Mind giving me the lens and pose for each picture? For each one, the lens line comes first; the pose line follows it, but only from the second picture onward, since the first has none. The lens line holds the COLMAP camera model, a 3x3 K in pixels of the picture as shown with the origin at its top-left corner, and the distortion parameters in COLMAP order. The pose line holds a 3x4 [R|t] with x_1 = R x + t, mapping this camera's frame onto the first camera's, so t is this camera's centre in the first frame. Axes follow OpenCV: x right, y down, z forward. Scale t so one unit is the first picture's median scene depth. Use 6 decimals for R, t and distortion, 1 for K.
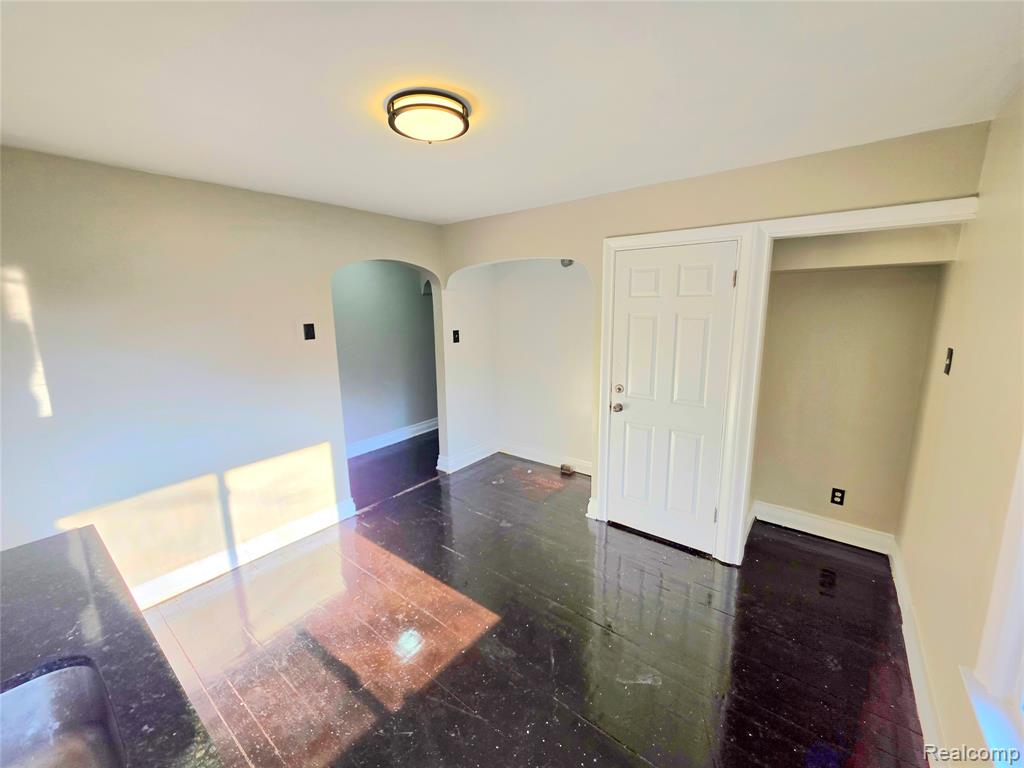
lens RADIAL K [[409.7, 0, 516.0], [0, 409.7, 374.7], [0, 0, 1]] dist [-0.000098, 0.000022]
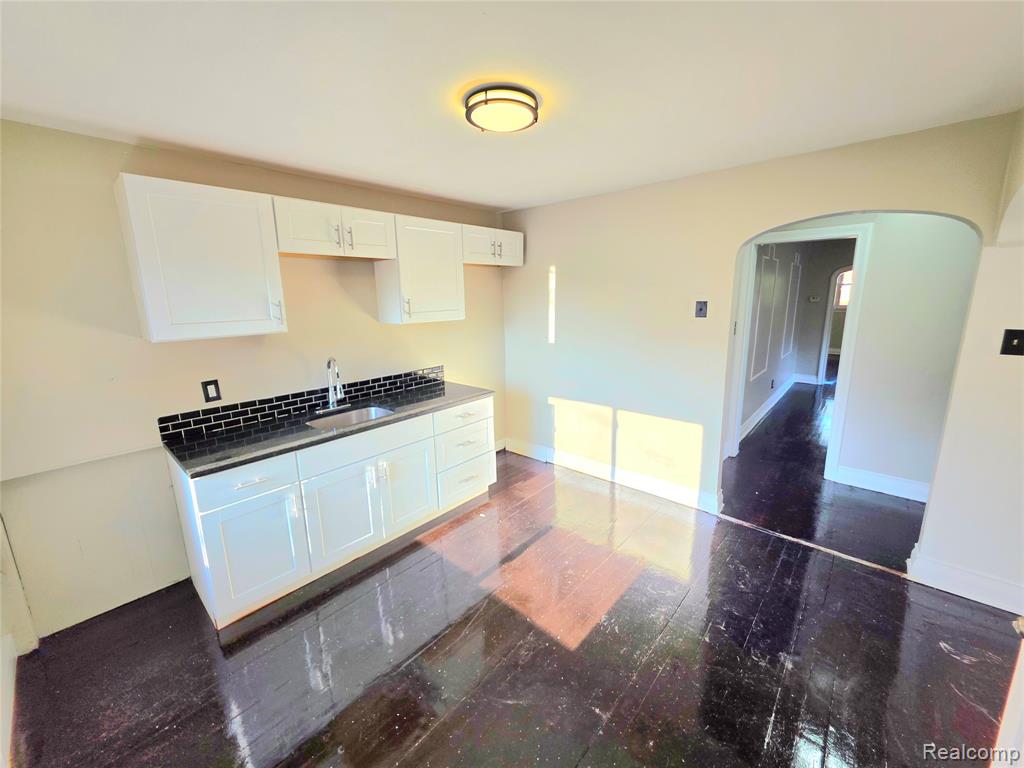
lens RADIAL K [[409.7, 0, 516.0], [0, 409.7, 374.7], [0, 0, 1]] dist [-0.000098, 0.000022]
pose [[-0.067653, 0.212414, -0.974835, 0.597737], [-0.151555, 0.963547, 0.220472, -0.118647], [0.986131, 0.162657, -0.032994, 0.710482]]
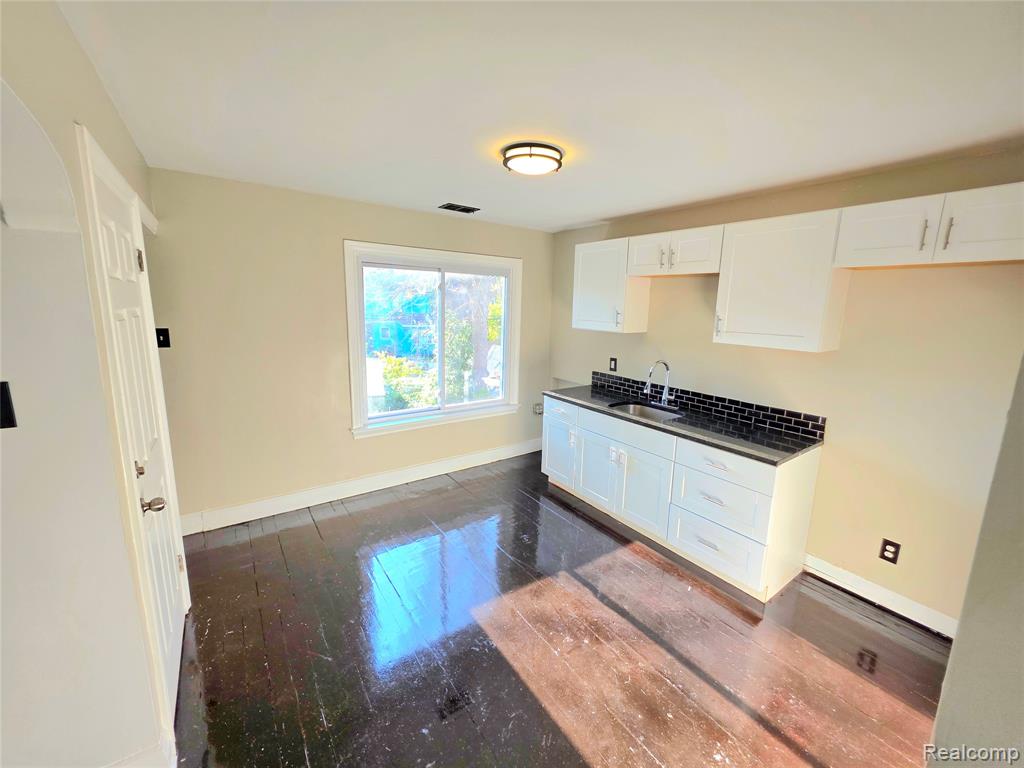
lens RADIAL K [[409.7, 0, 516.0], [0, 409.7, 374.7], [0, 0, 1]] dist [-0.000098, 0.000022]
pose [[-0.956629, -0.057170, 0.285645, -0.351111], [0.042216, 0.942995, 0.330118, -0.246842], [-0.288234, 0.327859, -0.899683, 1.466014]]
